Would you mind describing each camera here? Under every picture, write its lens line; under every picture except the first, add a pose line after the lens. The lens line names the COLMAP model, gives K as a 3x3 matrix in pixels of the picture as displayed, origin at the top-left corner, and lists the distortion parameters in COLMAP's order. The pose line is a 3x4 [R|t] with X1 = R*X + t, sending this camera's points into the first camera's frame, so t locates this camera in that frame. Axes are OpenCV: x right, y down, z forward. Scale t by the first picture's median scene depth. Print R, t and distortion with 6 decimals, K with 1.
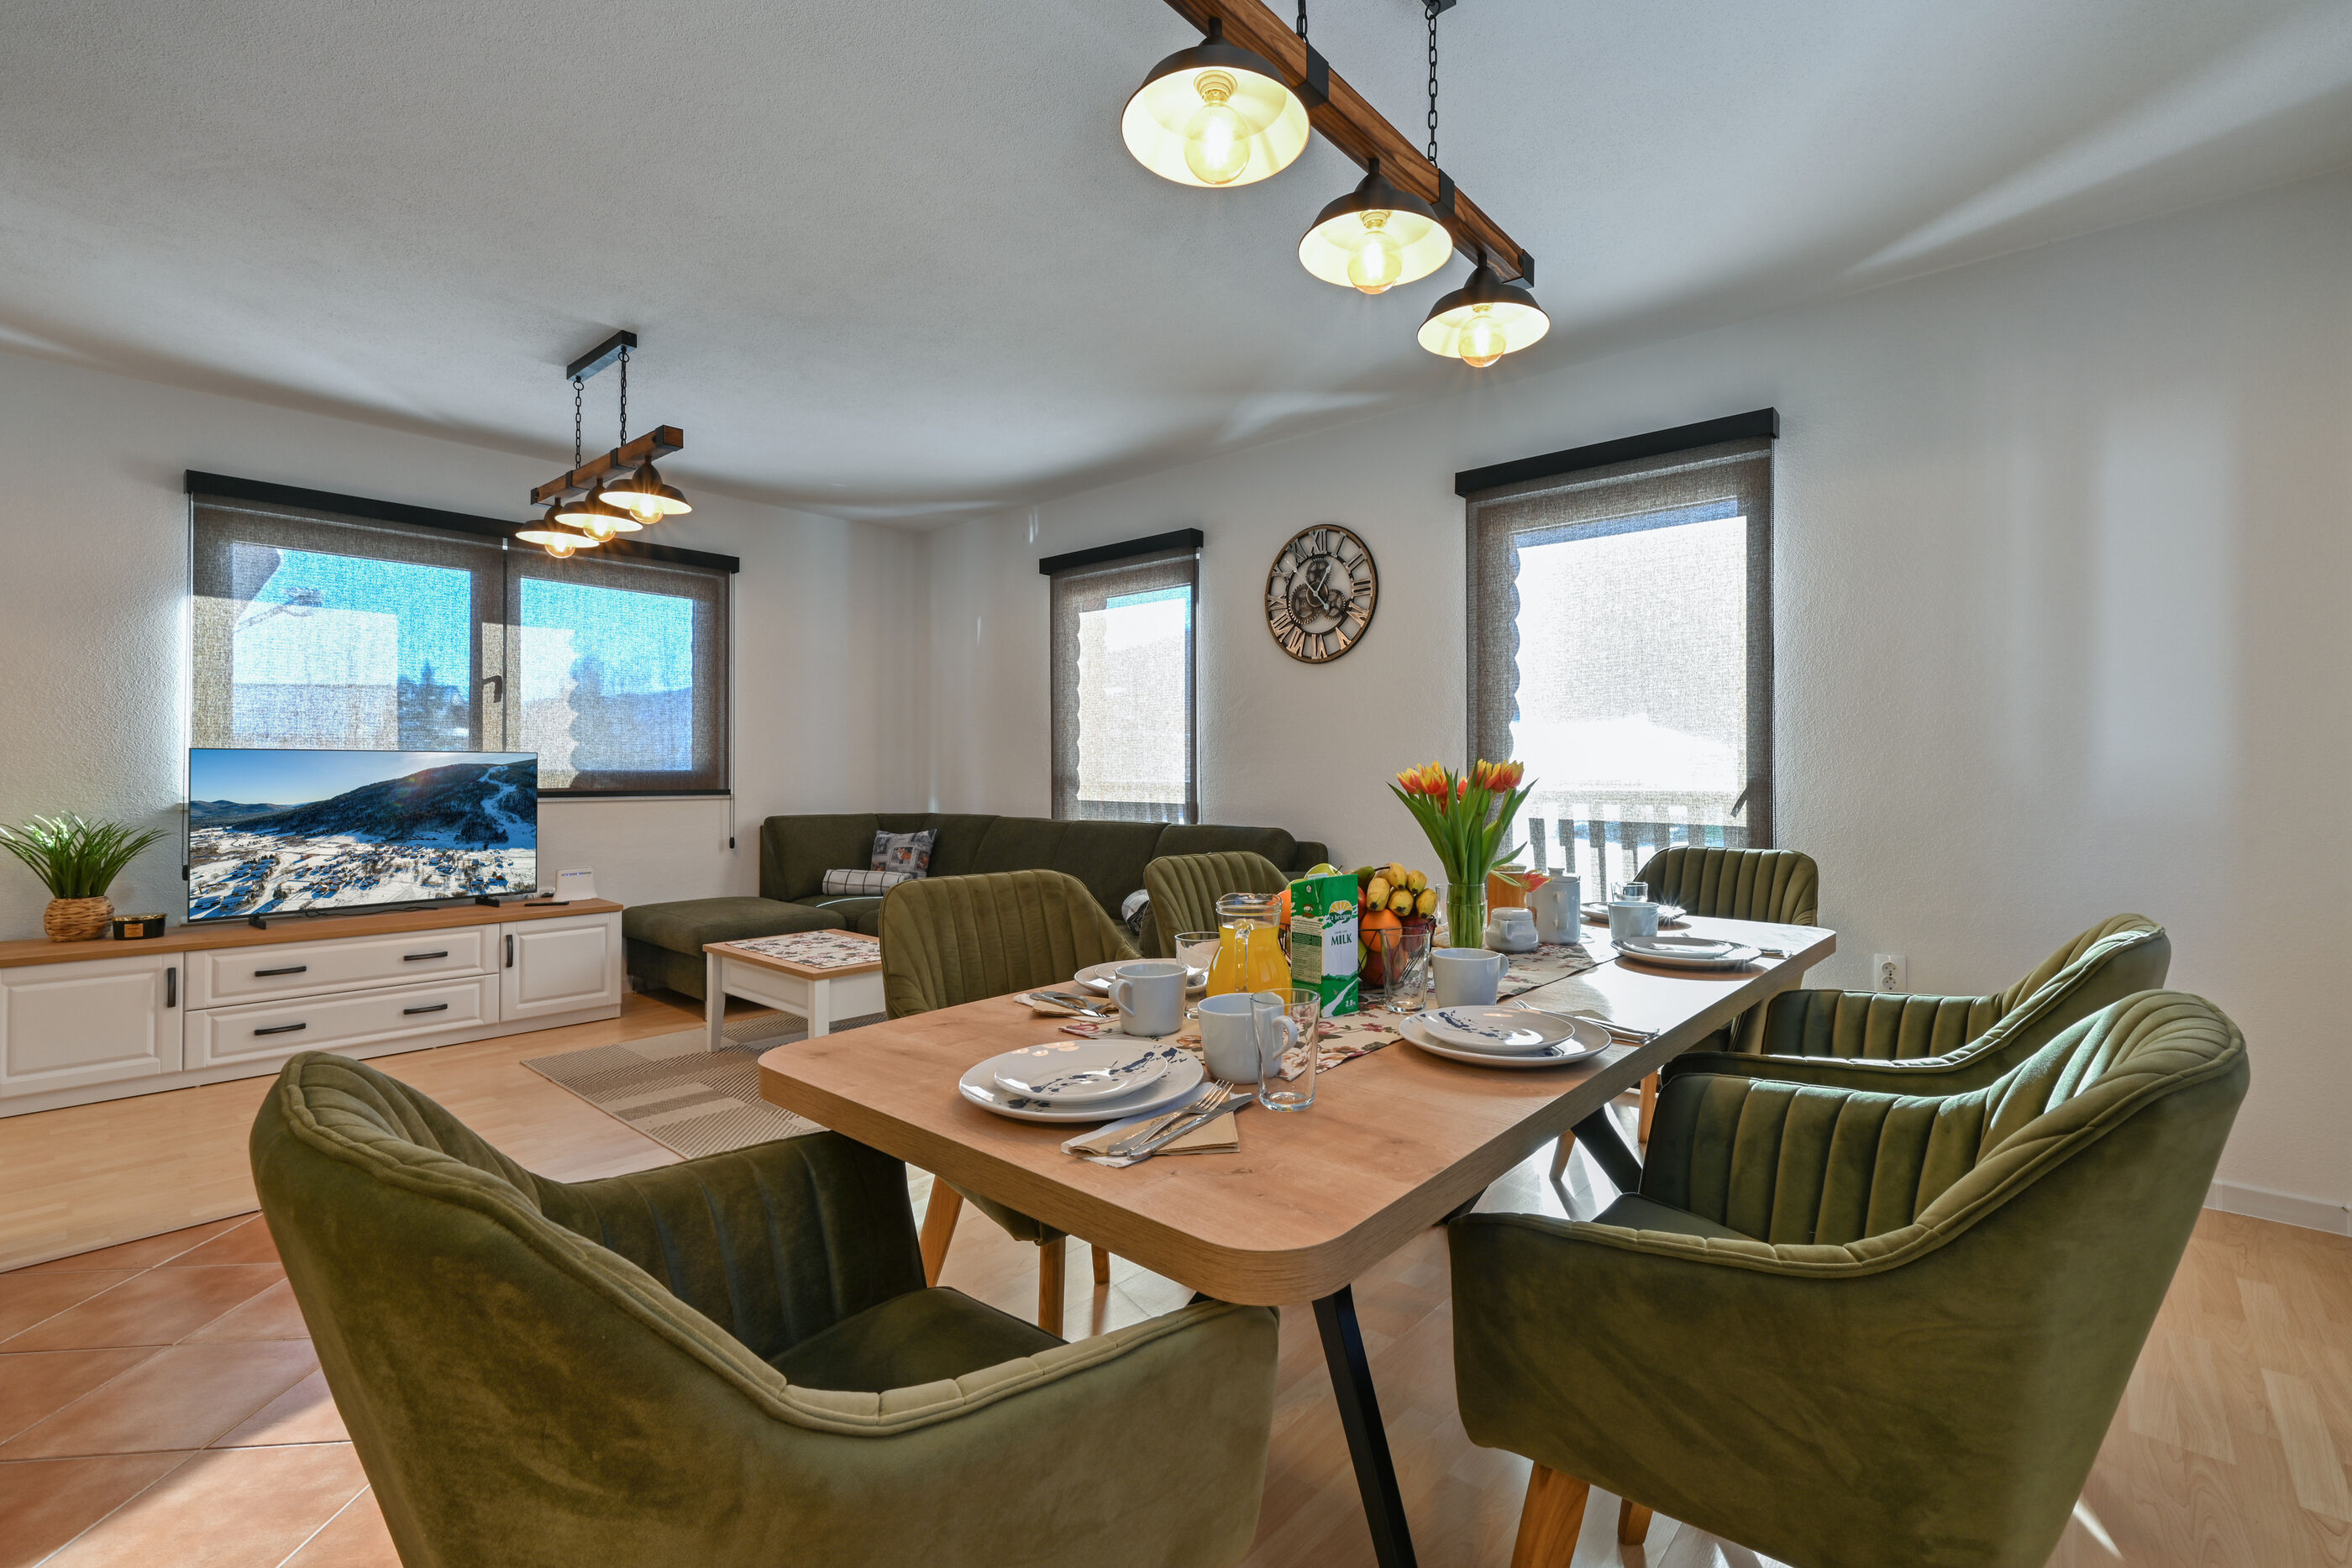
lens RADIAL K [[1026.3, 0, 1259.6], [0, 1026.3, 769.2], [0, 0, 1]] dist [-0.000860, 0.000183]
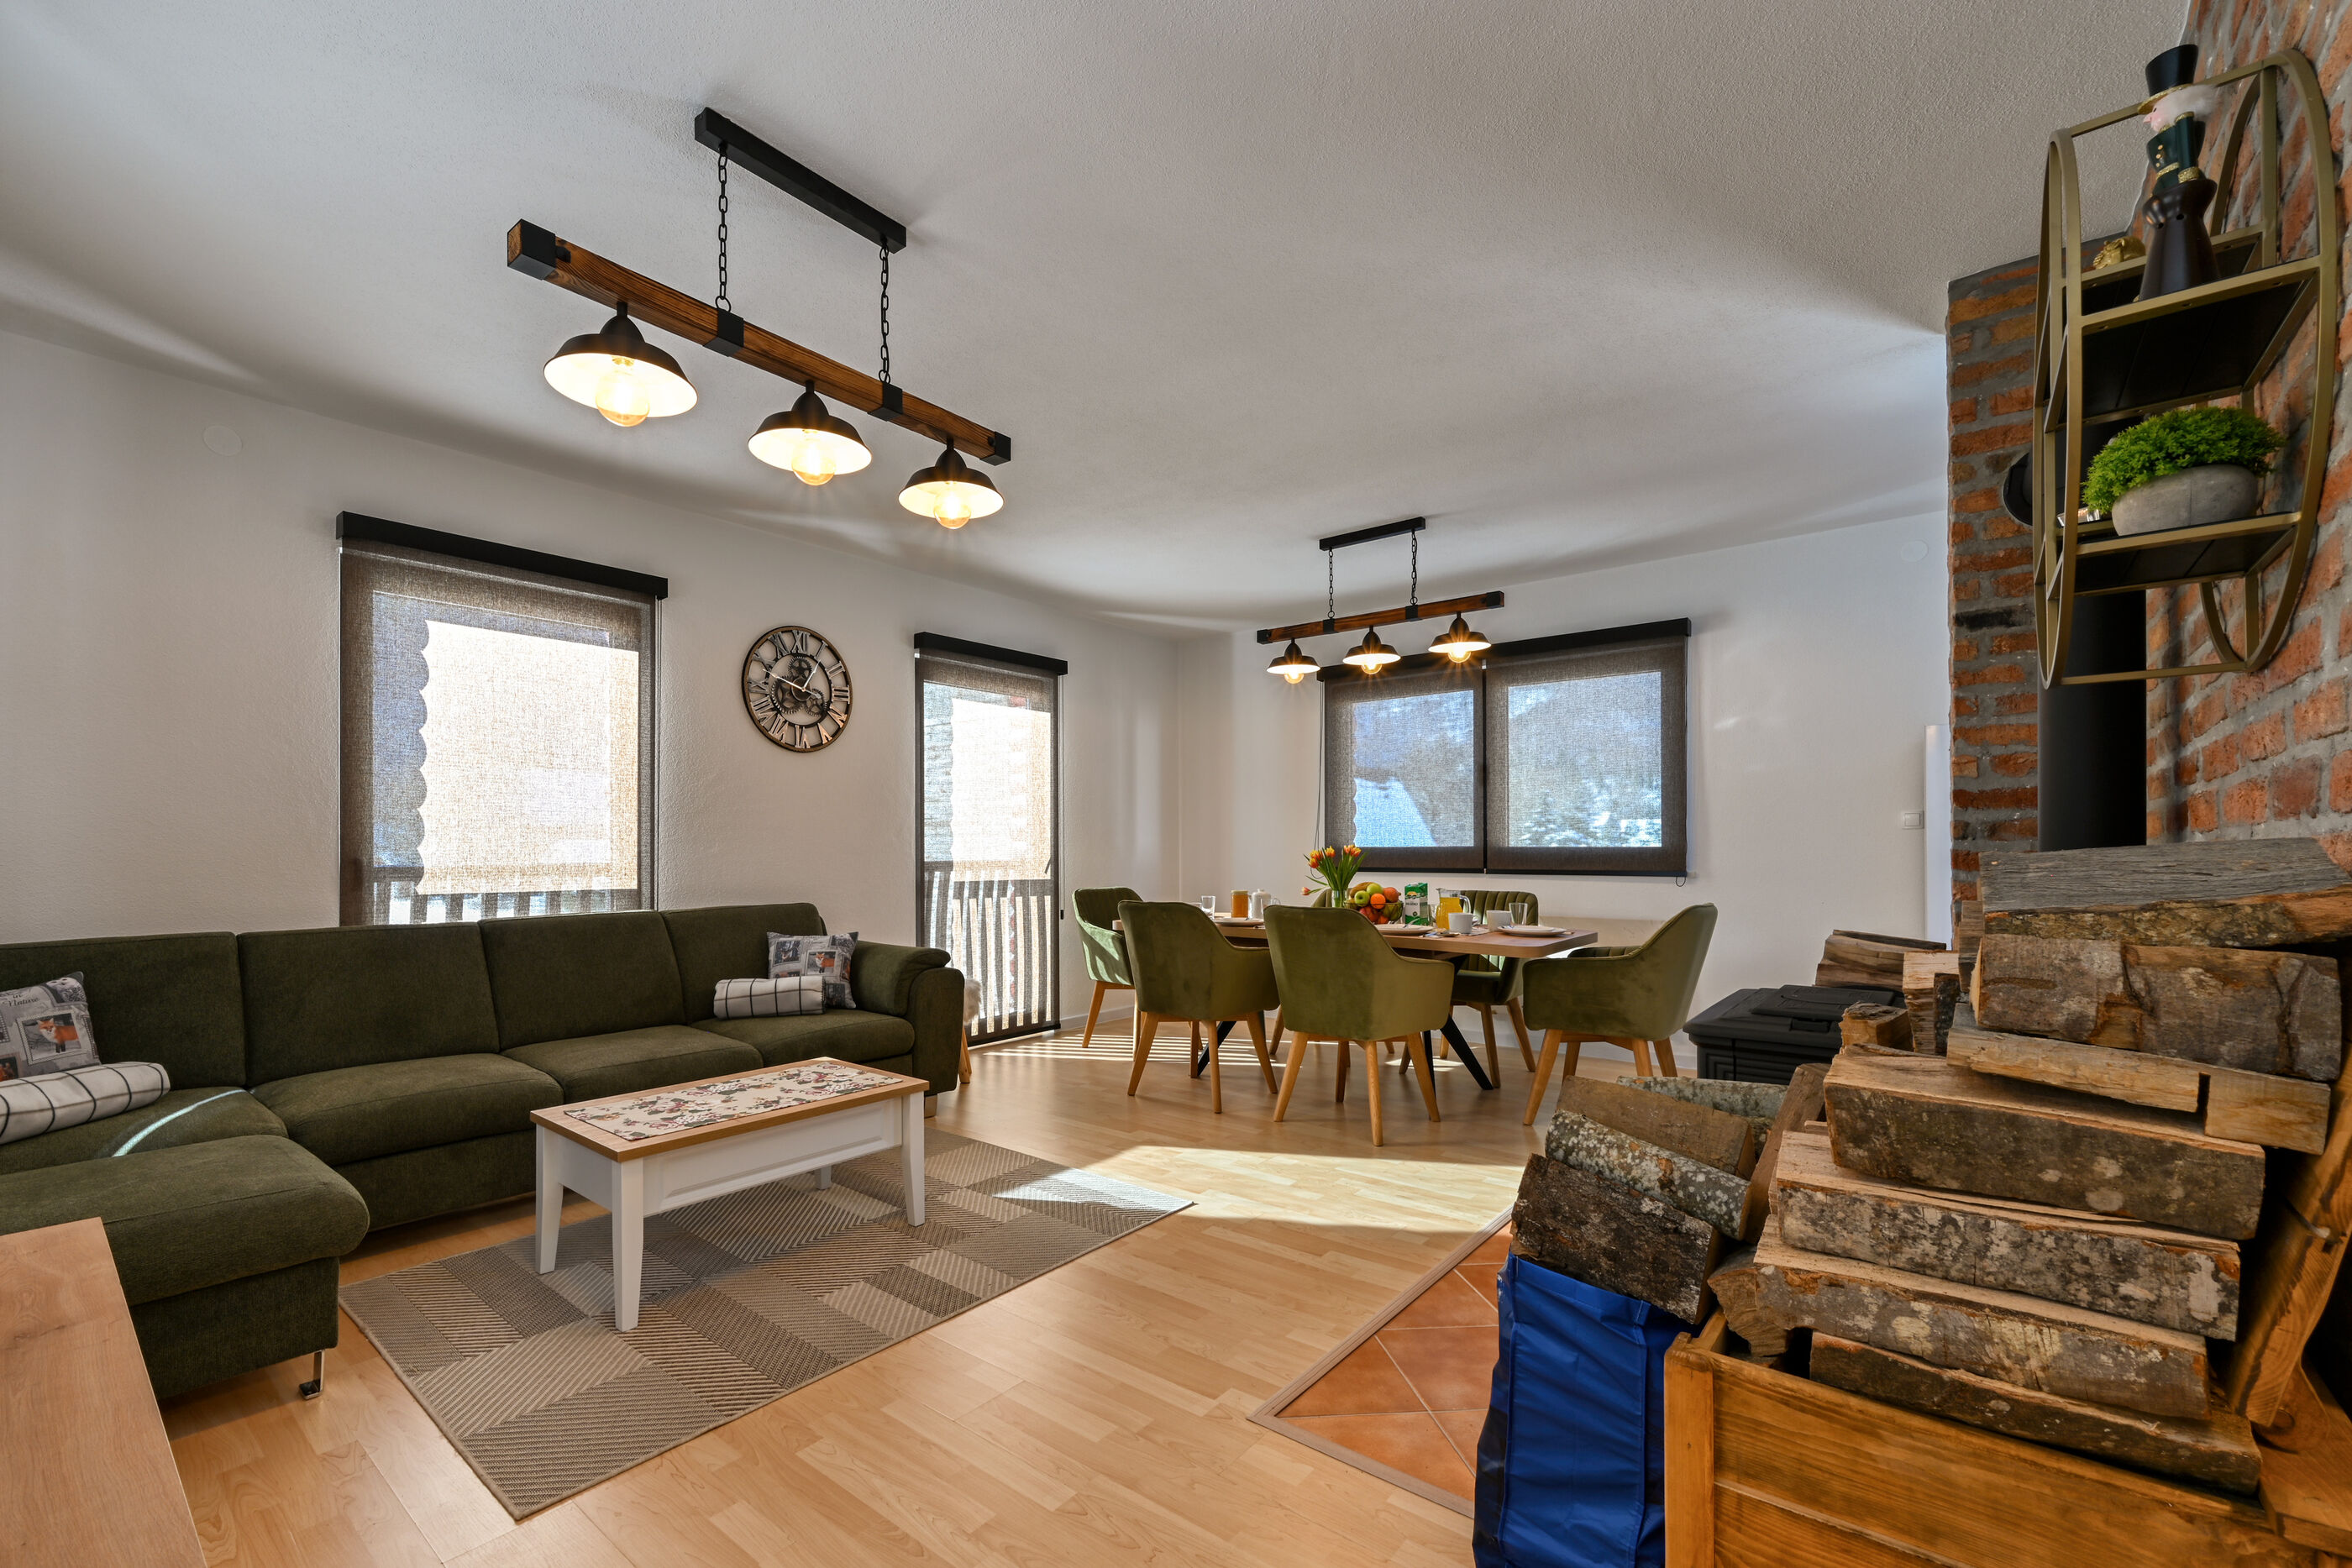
lens RADIAL K [[980.3, 0, 1124.0], [0, 980.3, 847.2], [0, 0, 1]] dist [-0.001214, -0.000189]
pose [[0.014134, 0.001284, 0.999899, -1.054844], [0.001603, 0.999998, -0.001307, 0.000382], [-0.999899, 0.001622, 0.014132, 0.681645]]
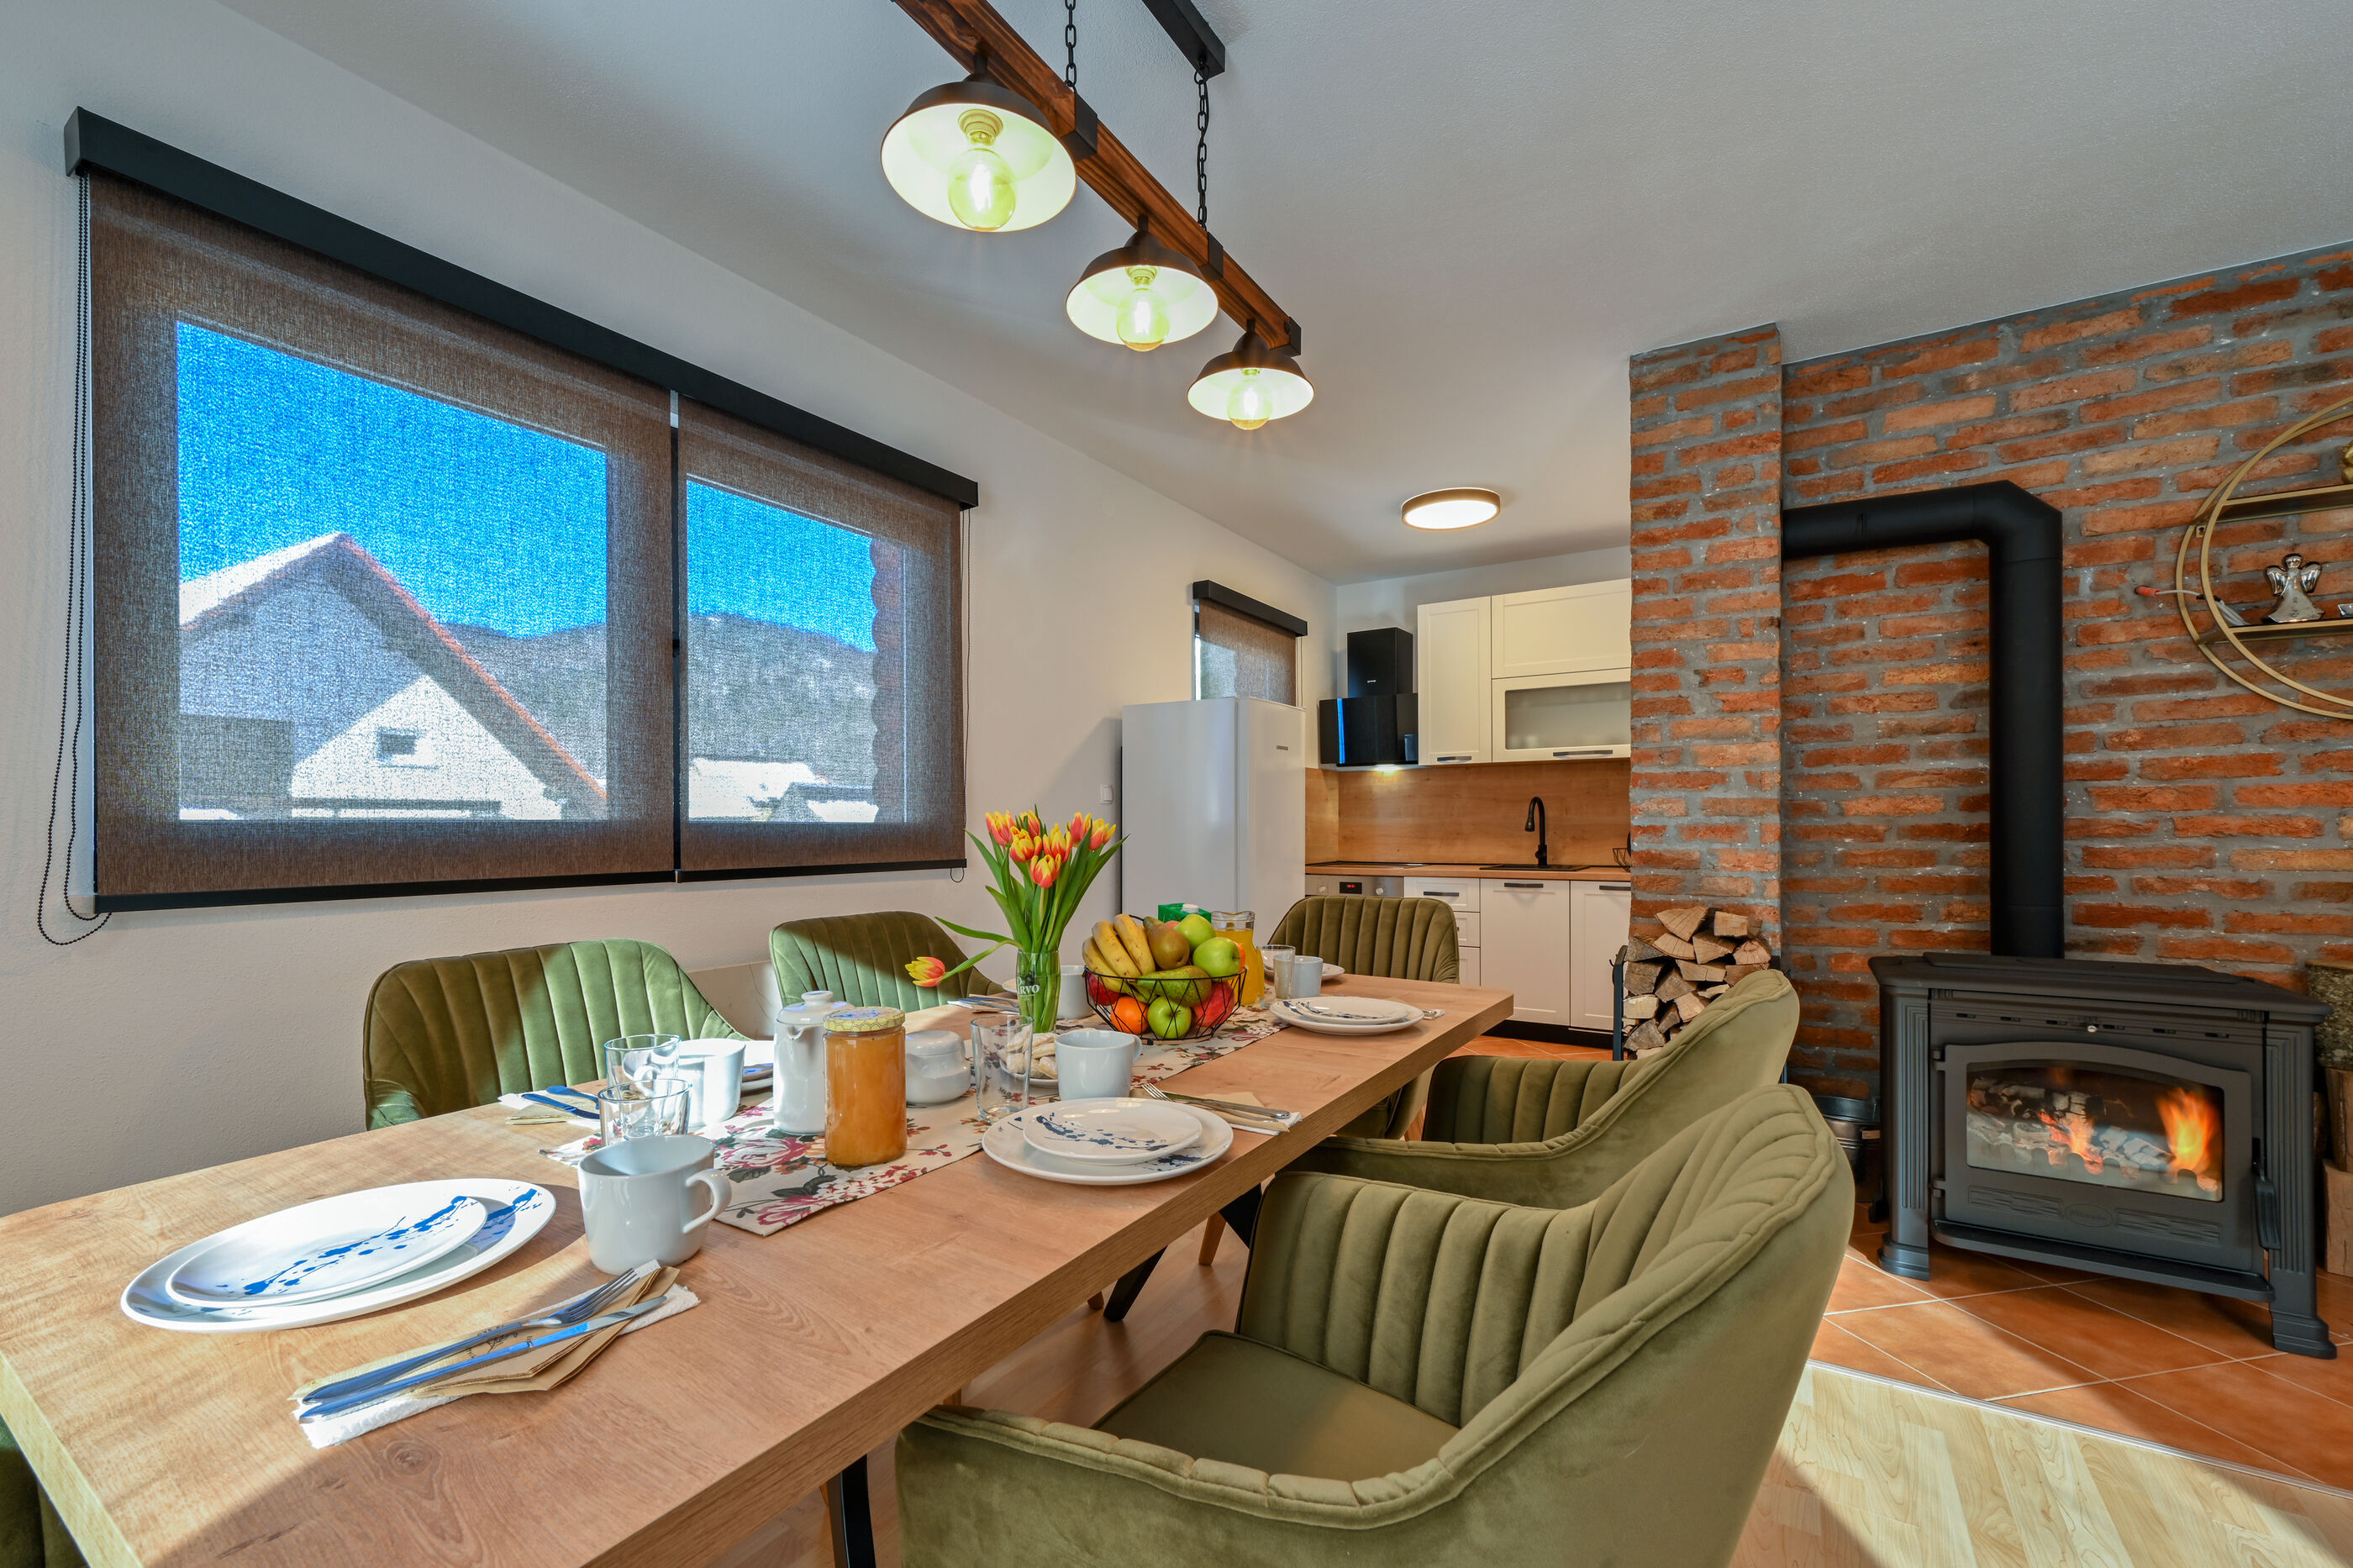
lens RADIAL K [[976.1, 0, 1128.8], [0, 976.1, 828.3], [0, 0, 1]] dist [-0.001614, 0.000778]
pose [[-0.995843, 0.002526, -0.091056, 0.088922], [0.002287, 0.999994, 0.002732, 0.002154], [0.091062, 0.002513, -0.995842, 0.822399]]
